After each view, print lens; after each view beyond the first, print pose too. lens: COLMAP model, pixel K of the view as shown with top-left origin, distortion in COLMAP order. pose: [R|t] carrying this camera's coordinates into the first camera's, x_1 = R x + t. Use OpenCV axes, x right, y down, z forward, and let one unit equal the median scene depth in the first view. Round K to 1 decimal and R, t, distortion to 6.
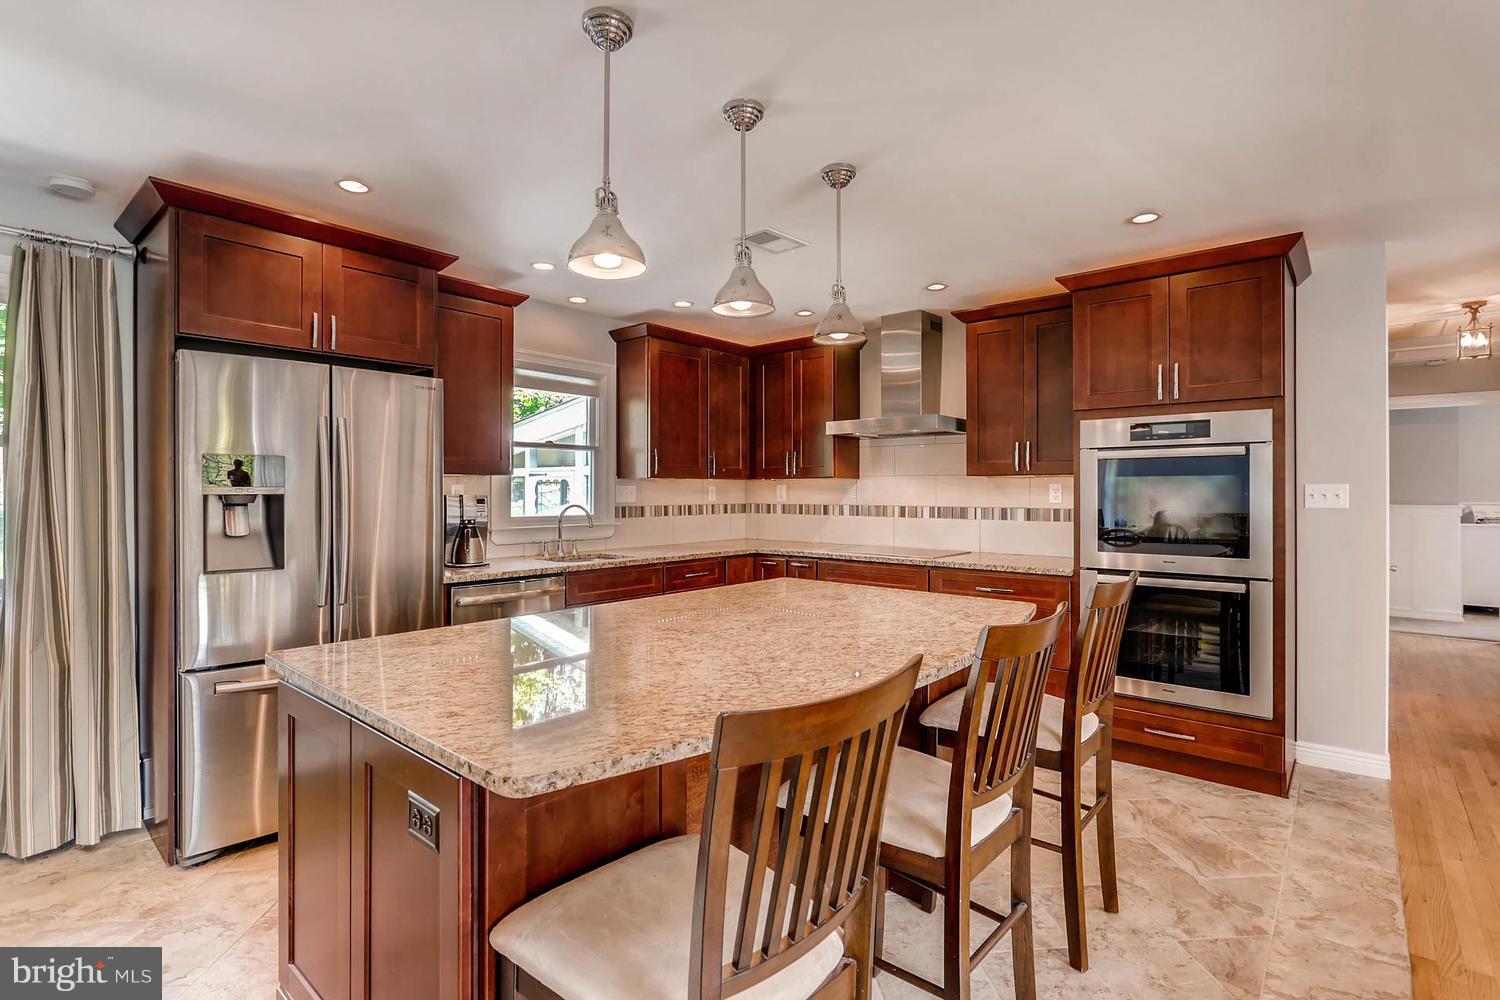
lens RADIAL K [[717.2, 0, 753.7], [0, 717.2, 491.6], [0, 0, 1]] dist [-0.002294, 0.000705]
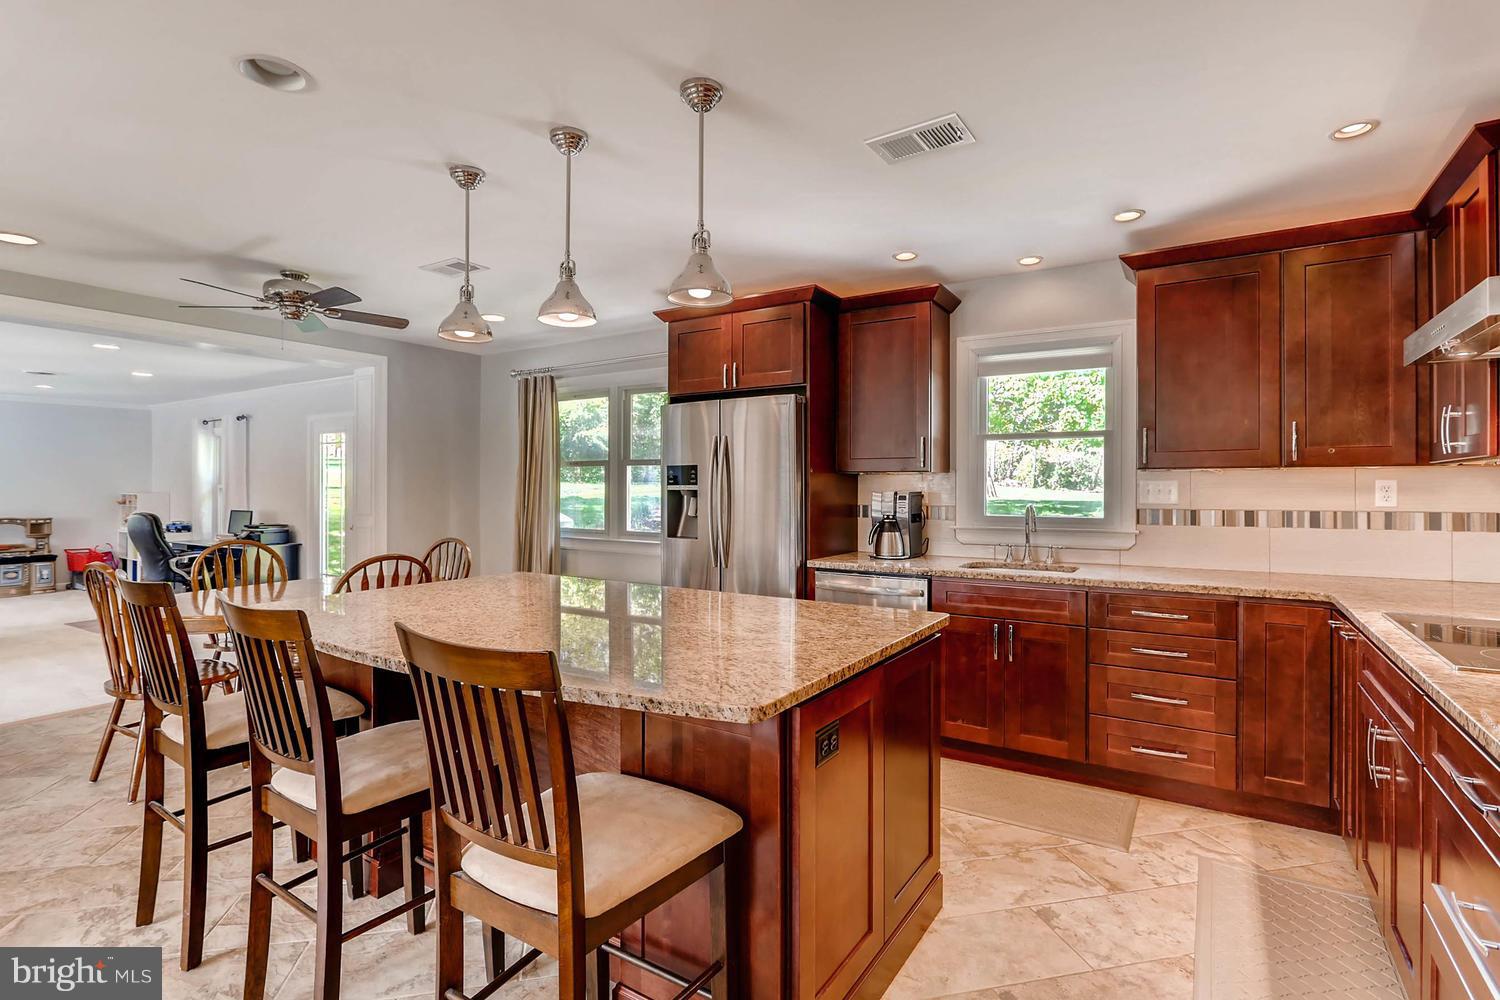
lens RADIAL K [[717.2, 0, 753.7], [0, 717.2, 491.6], [0, 0, 1]] dist [-0.002294, 0.000705]
pose [[0.133156, 0.008879, -0.991055, 0.639317], [0.000351, 0.999959, 0.009006, -0.004578], [0.991095, -0.001547, 0.133148, 0.662842]]
